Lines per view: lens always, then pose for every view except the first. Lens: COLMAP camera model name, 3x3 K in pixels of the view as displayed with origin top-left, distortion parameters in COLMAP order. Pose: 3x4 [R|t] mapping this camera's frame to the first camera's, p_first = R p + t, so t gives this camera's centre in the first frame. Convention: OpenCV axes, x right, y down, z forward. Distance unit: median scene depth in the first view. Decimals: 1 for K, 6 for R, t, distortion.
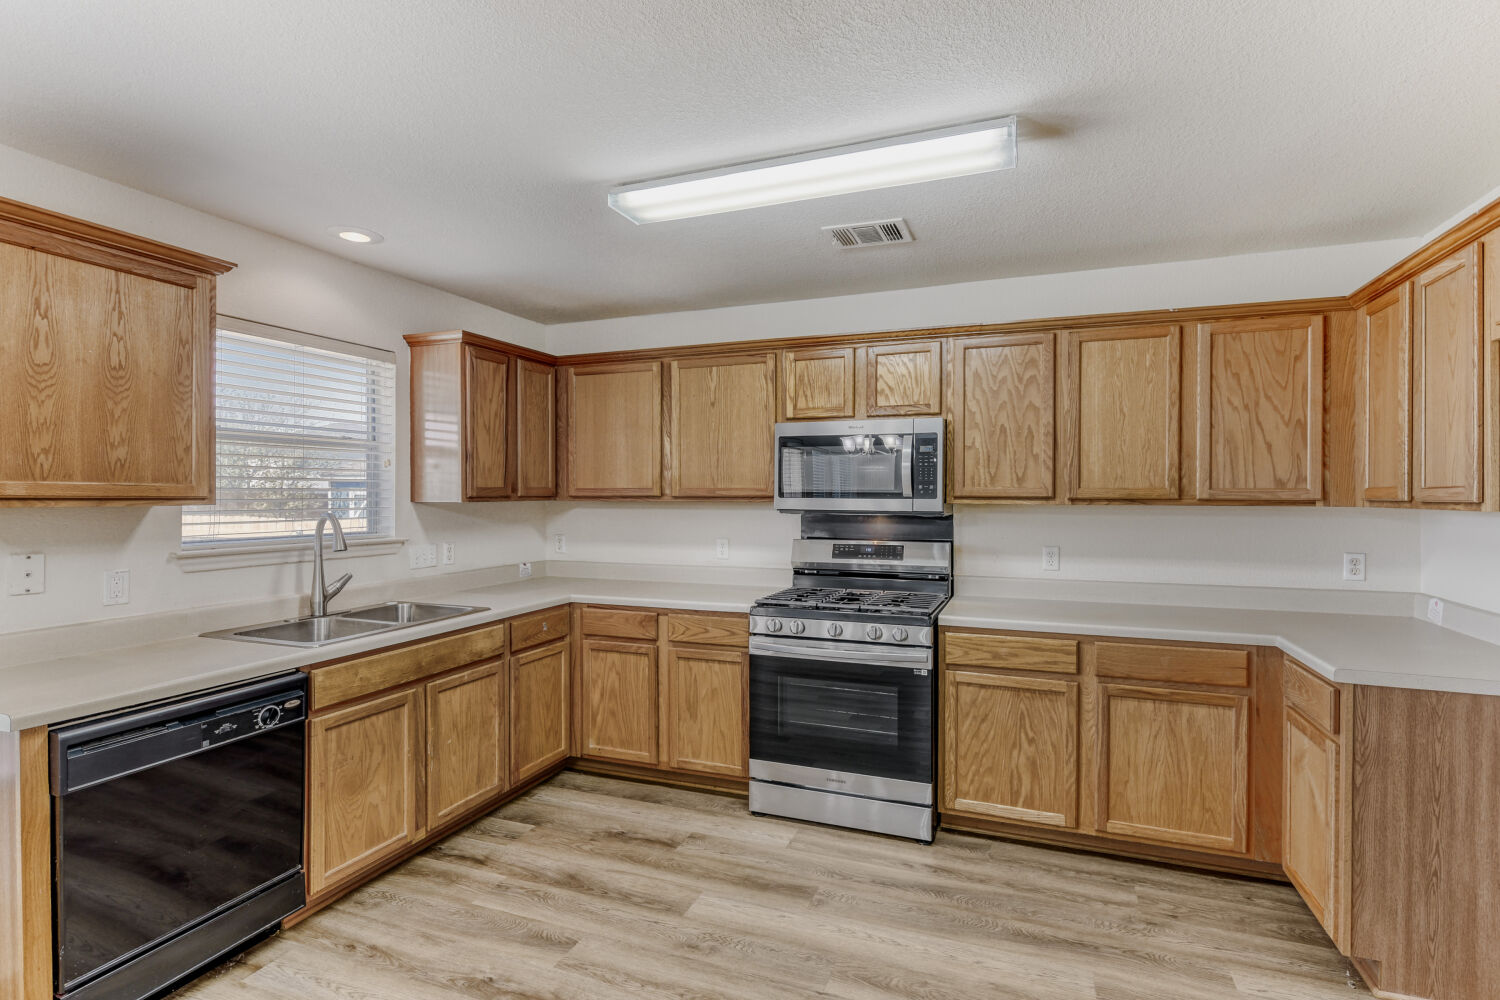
lens RADIAL K [[650.0, 0, 746.0], [0, 650.0, 497.6], [0, 0, 1]] dist [-0.008137, -0.001101]
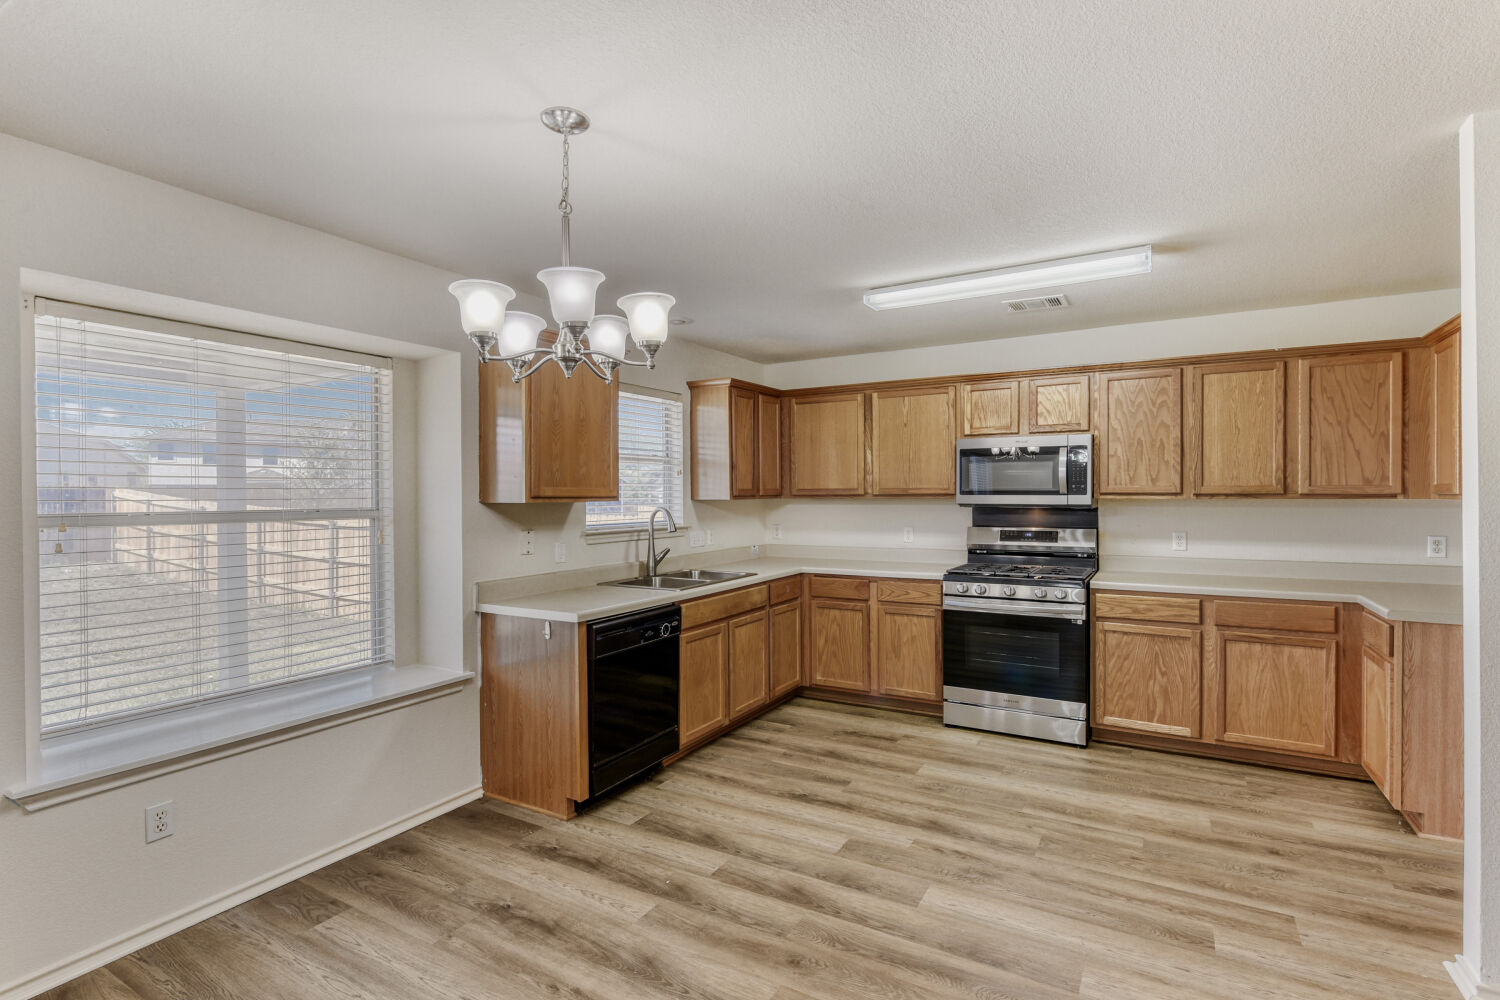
lens RADIAL K [[650.0, 0, 766.5], [0, 650.0, 498.1], [0, 0, 1]] dist [-0.008137, -0.001101]
pose [[0.990529, -0.005372, -0.137196, -0.192484], [0.005509, 0.999985, 0.000617, 0.003969], [0.137191, -0.001367, 0.990544, -0.448337]]
